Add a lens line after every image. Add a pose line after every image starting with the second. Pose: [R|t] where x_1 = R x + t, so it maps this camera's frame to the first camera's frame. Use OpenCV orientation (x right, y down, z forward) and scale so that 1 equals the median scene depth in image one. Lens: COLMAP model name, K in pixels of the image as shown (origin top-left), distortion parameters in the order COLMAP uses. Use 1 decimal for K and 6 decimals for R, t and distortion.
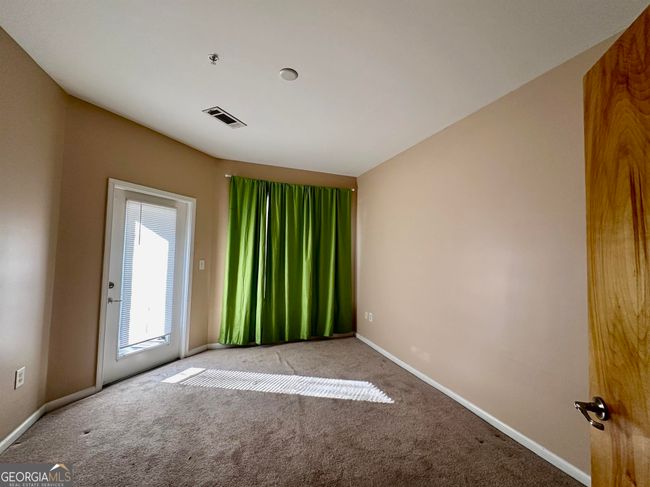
lens RADIAL K [[262.8, 0, 325.0], [0, 262.8, 243.5], [0, 0, 1]] dist [-0.001195, -0.000096]
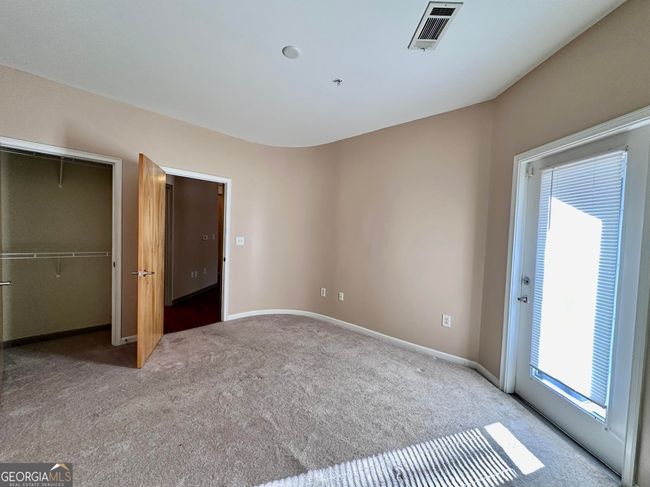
lens RADIAL K [[262.8, 0, 325.0], [0, 262.8, 243.5], [0, 0, 1]] dist [-0.001195, -0.000096]
pose [[-0.887684, -0.027834, -0.459612, 0.124084], [-0.021039, 0.999581, -0.019900, 0.069903], [0.459973, -0.007995, -0.887897, 1.386631]]
